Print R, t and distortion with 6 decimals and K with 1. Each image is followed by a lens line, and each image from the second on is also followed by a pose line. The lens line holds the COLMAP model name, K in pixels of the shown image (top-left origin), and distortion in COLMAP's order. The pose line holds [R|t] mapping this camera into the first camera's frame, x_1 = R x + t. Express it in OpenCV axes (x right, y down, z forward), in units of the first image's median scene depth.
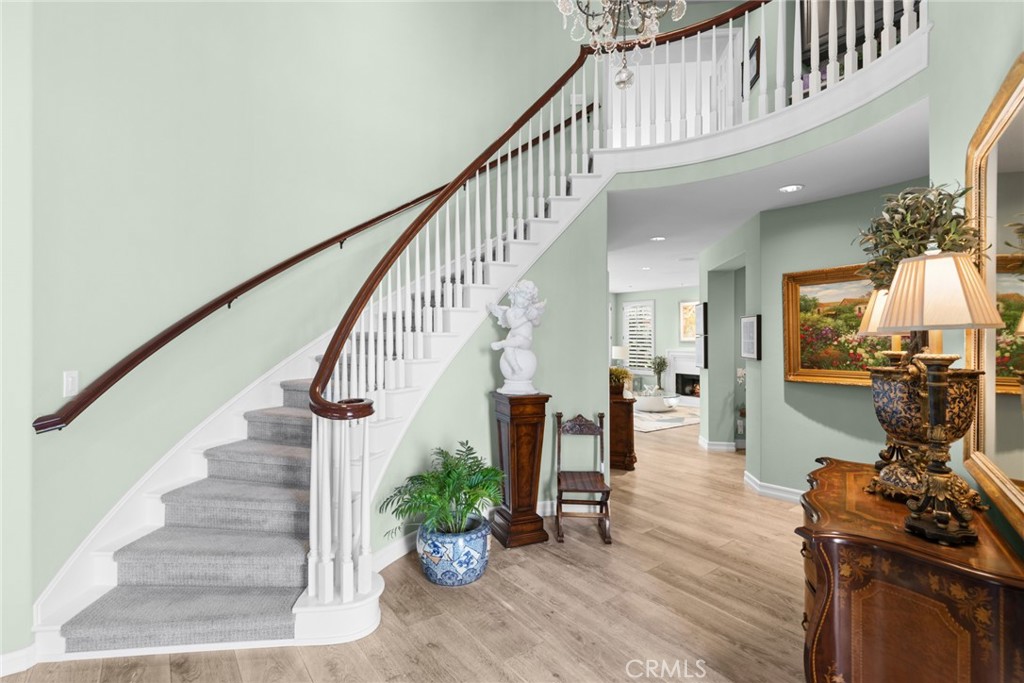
lens RADIAL K [[476.5, 0, 507.5], [0, 476.5, 337.2], [0, 0, 1]] dist [-0.001616, -0.000434]
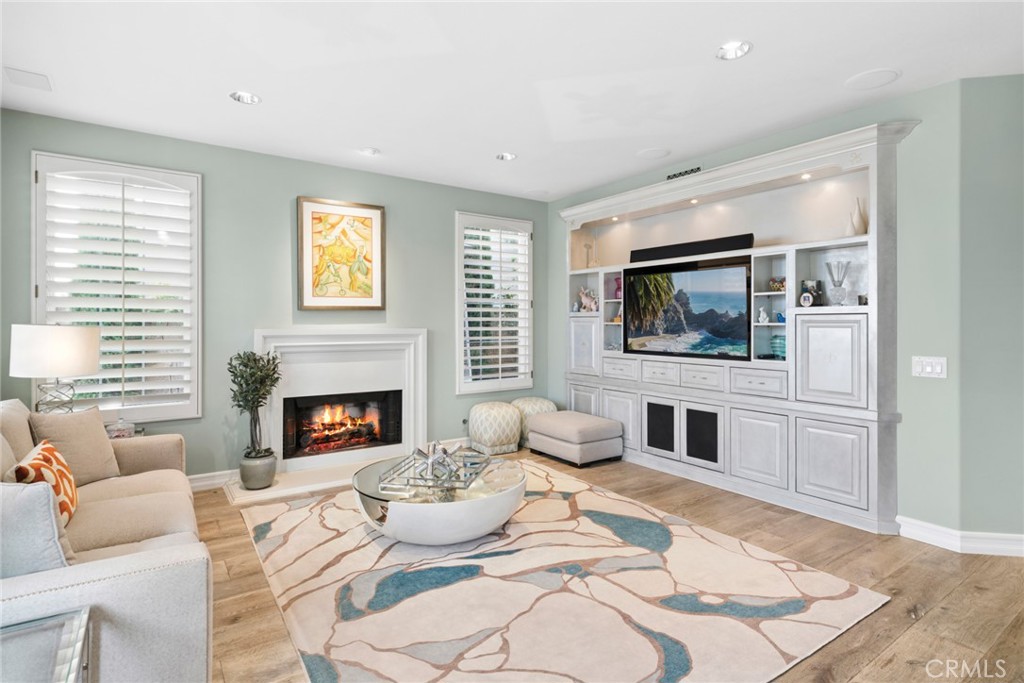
lens RADIAL K [[515.4, 0, 520.6], [0, 515.4, 325.0], [0, 0, 1]] dist [-0.003155, 0.001144]
pose [[0.028210, -0.002739, 0.999598, -0.021975], [-0.005476, 0.999981, 0.002895, 0.018991], [-0.999587, -0.005555, 0.028195, 0.805225]]
